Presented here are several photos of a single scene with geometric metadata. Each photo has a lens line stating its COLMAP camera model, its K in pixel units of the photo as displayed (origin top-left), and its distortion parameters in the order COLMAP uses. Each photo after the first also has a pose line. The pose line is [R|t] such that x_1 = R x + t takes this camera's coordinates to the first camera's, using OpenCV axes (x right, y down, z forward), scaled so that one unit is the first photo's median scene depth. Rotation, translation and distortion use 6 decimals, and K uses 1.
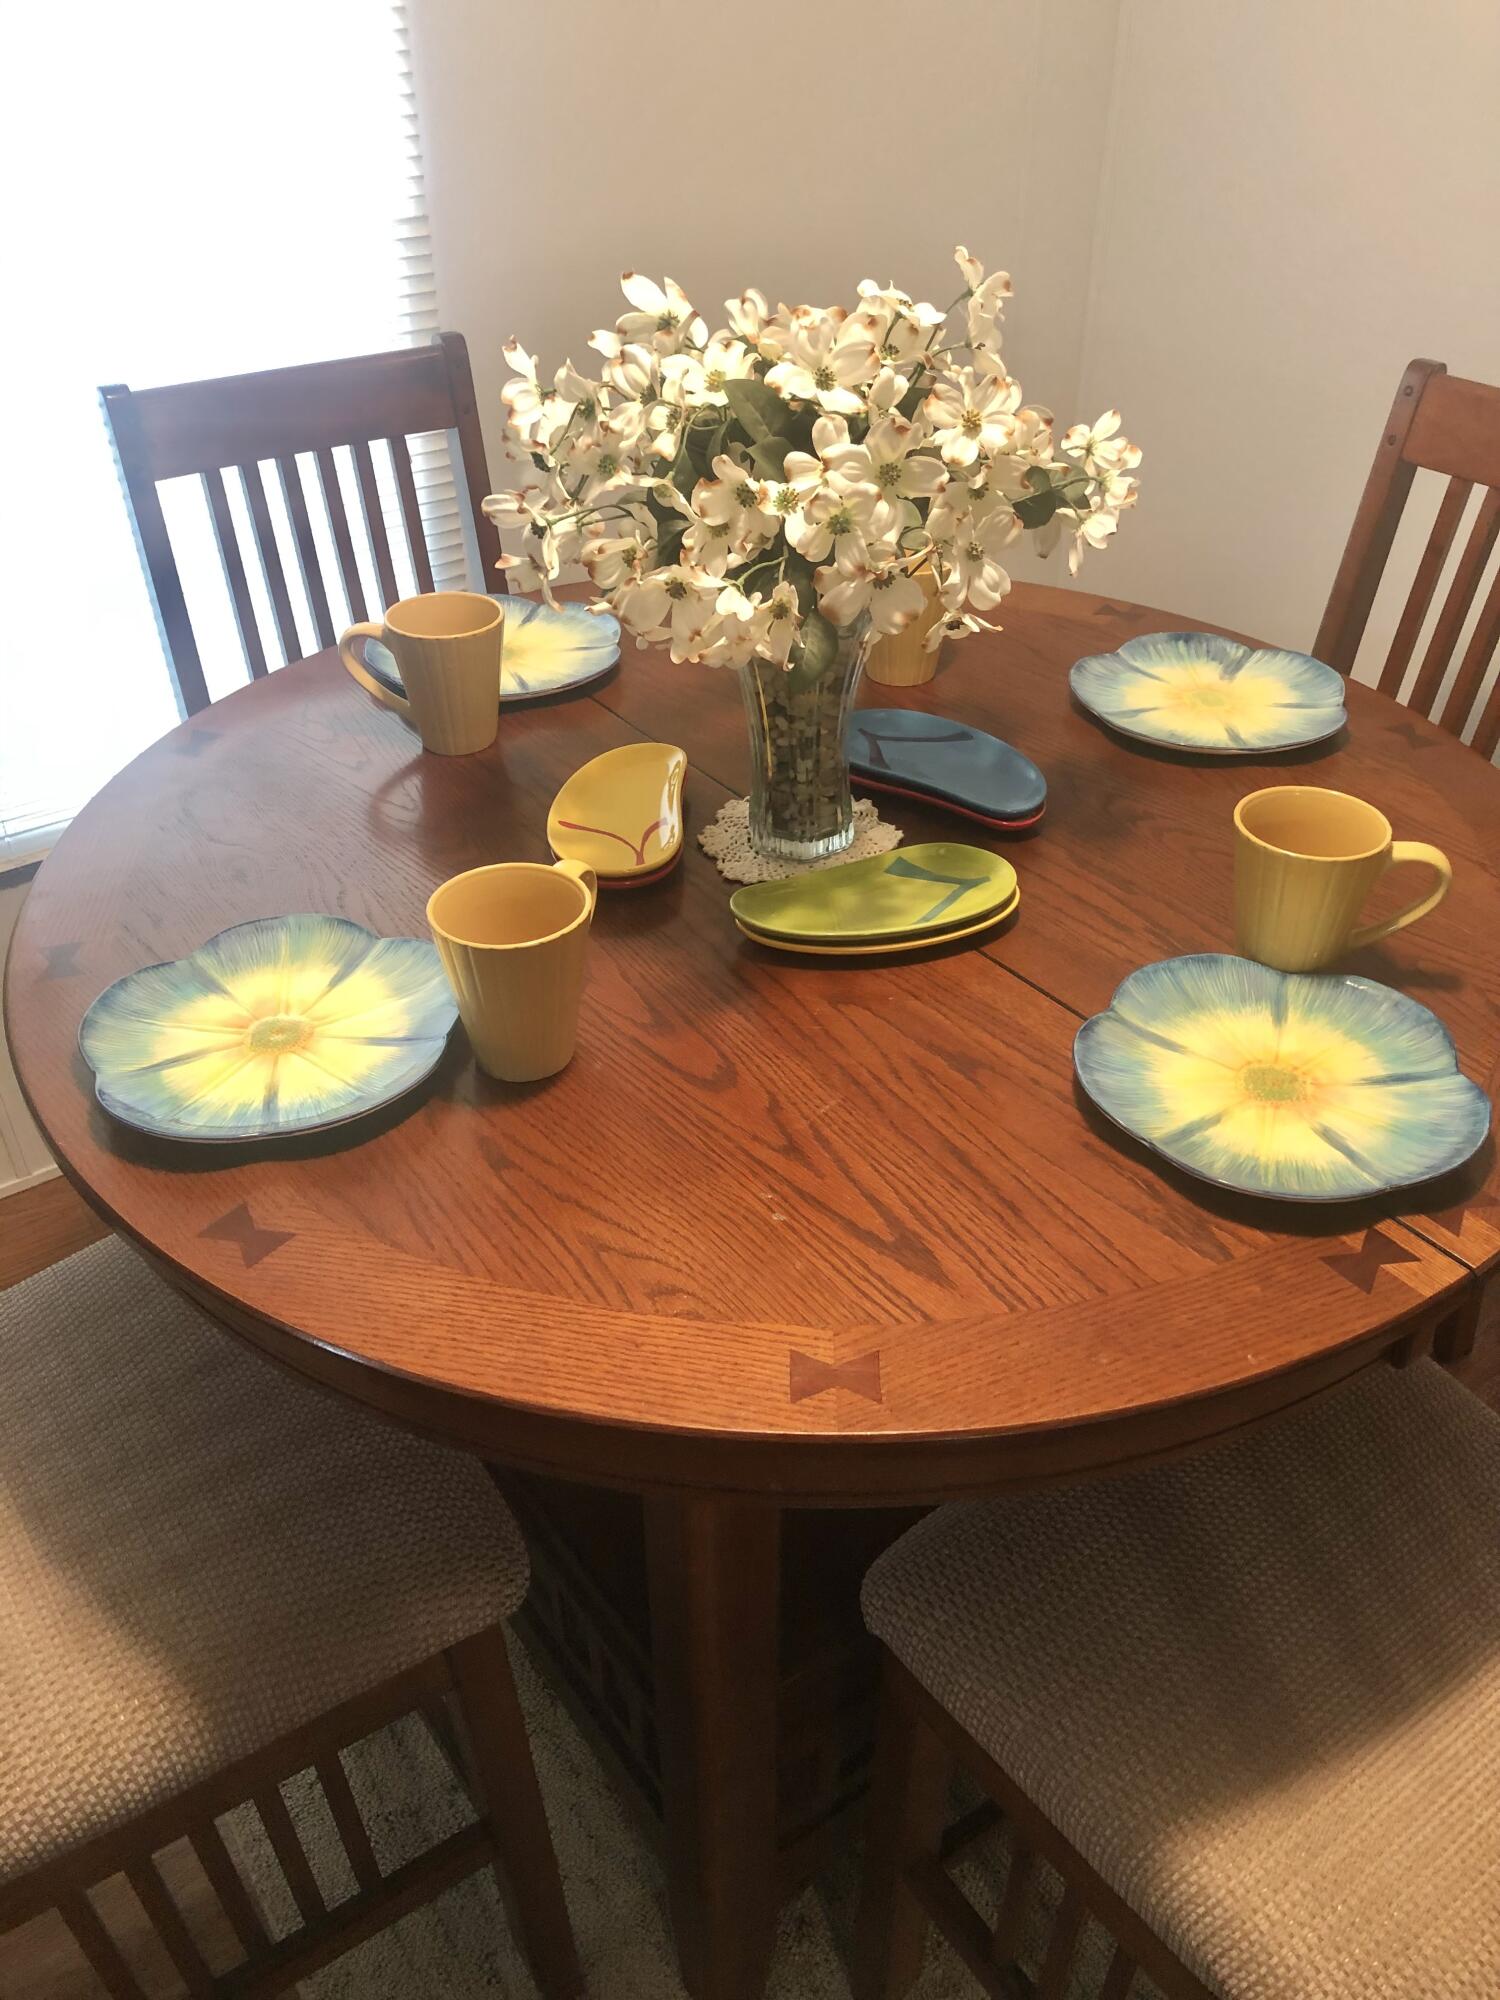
lens RADIAL K [[1654.3, 0, 765.0], [0, 1654.3, 989.2], [0, 0, 1]] dist [0.016927, 0.001423]
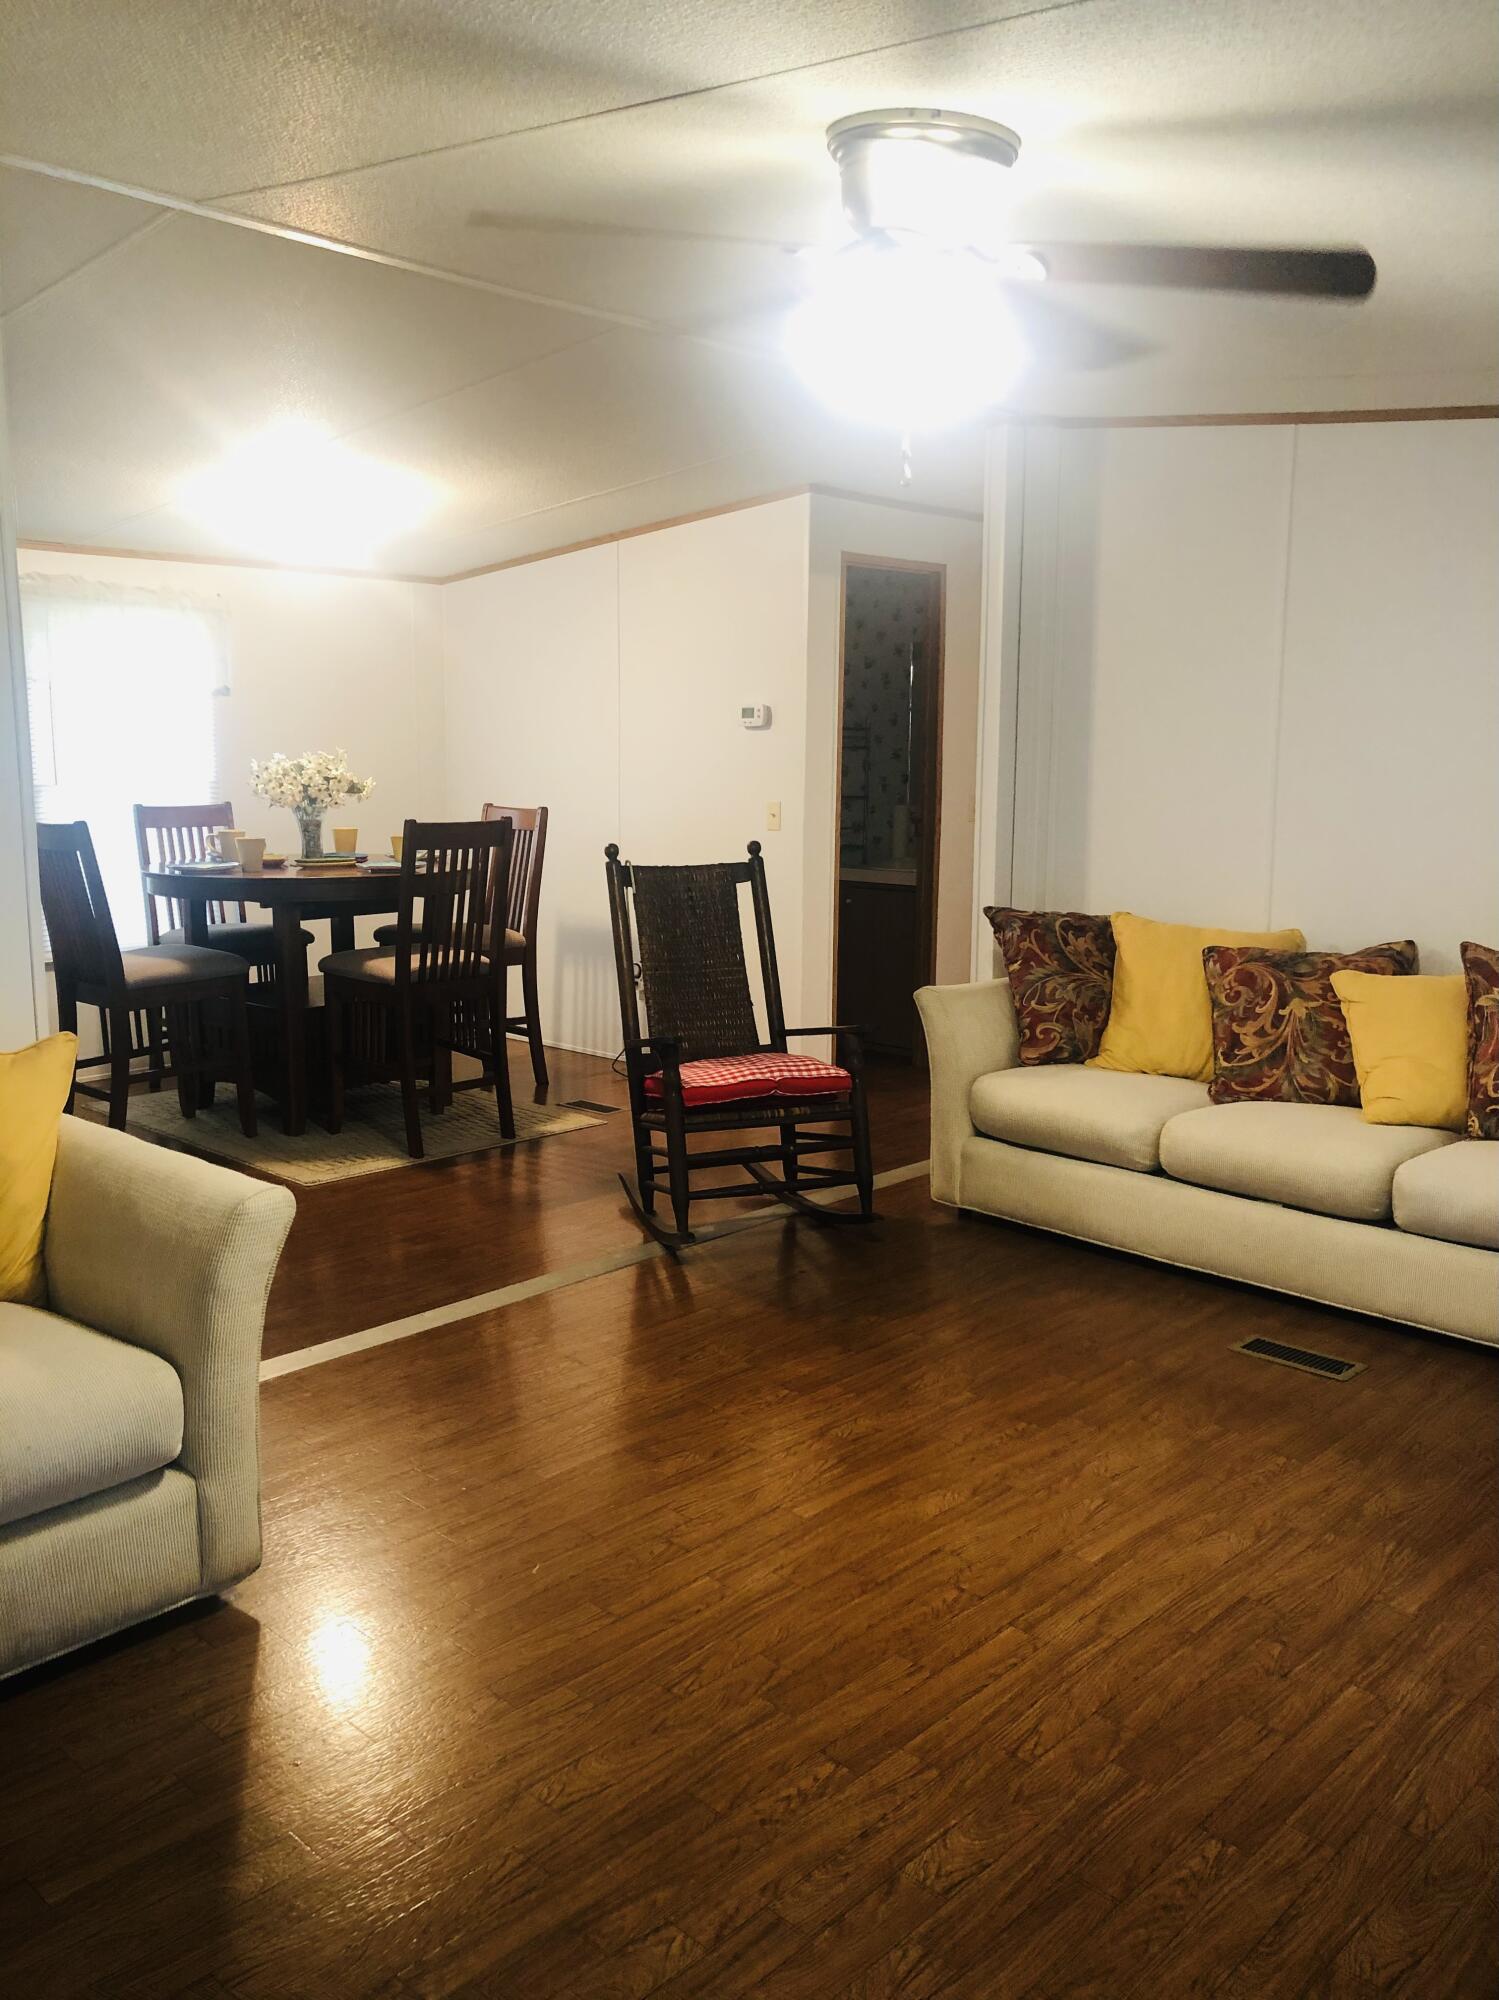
lens RADIAL K [[1654.3, 0, 745.8], [0, 1654.3, 989.0], [0, 0, 1]] dist [0.016927, 0.001423]
pose [[0.981675, -0.022787, 0.189194, 0.398142], [0.104481, 0.894656, -0.434368, 2.856350], [-0.159366, 0.446175, 0.880642, -3.767664]]
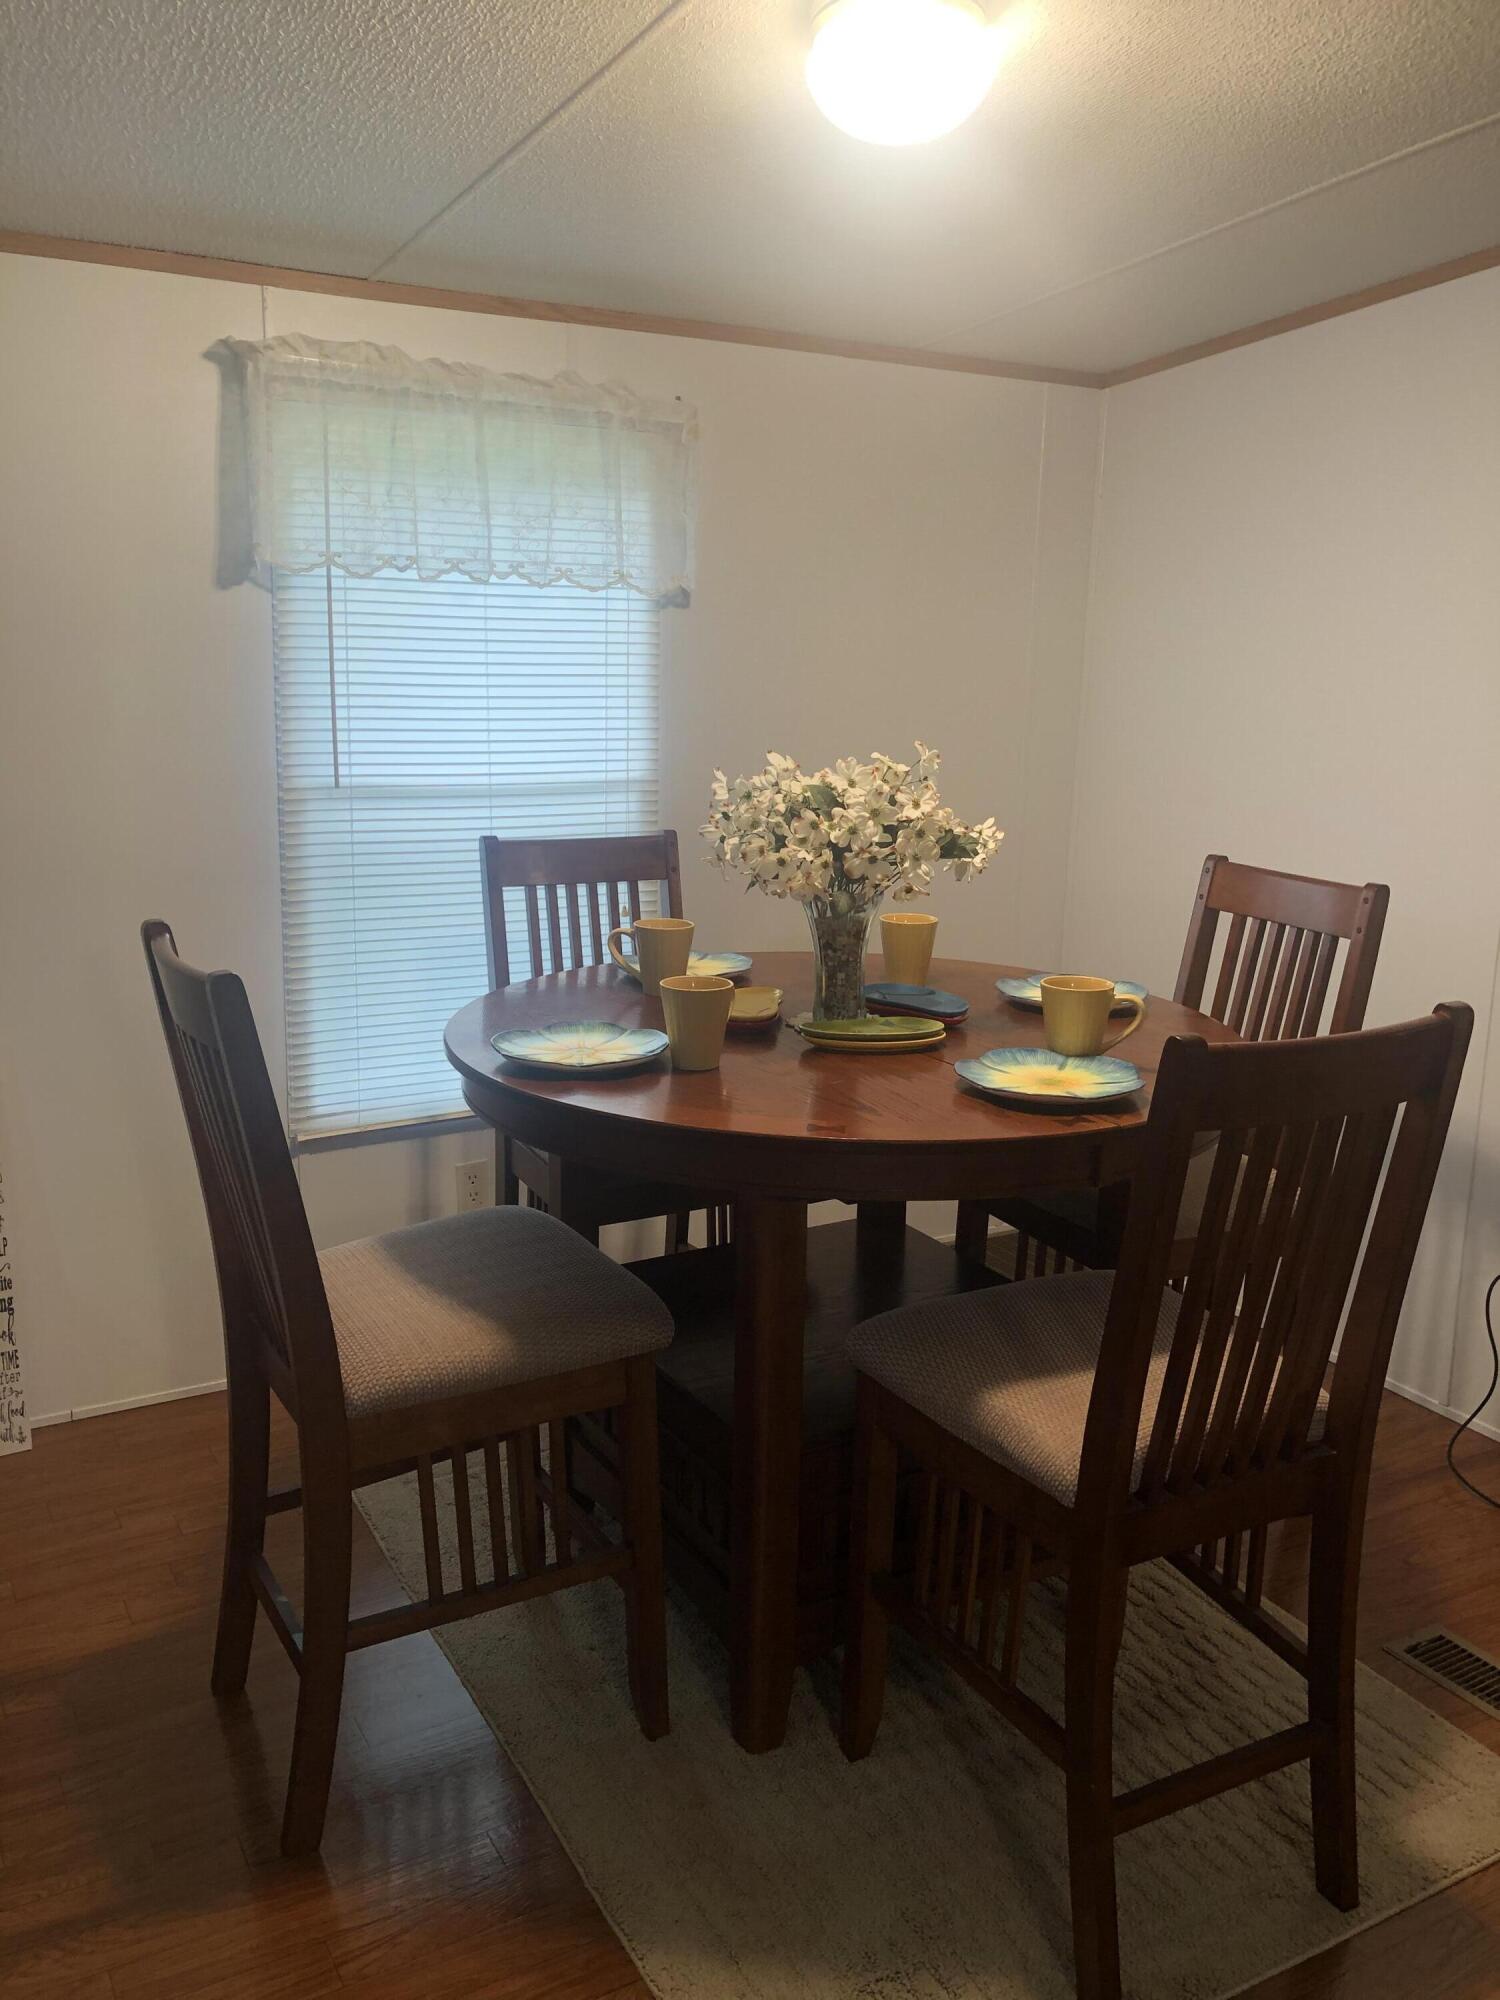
lens RADIAL K [[1654.3, 0, 753.5], [0, 1654.3, 1009.0], [0, 0, 1]] dist [0.016927, 0.001423]
pose [[0.995539, 0.041245, -0.084859, 0.104473], [-0.070111, 0.925256, -0.372808, 0.761177], [0.063139, 0.377095, 0.924020, -0.977667]]
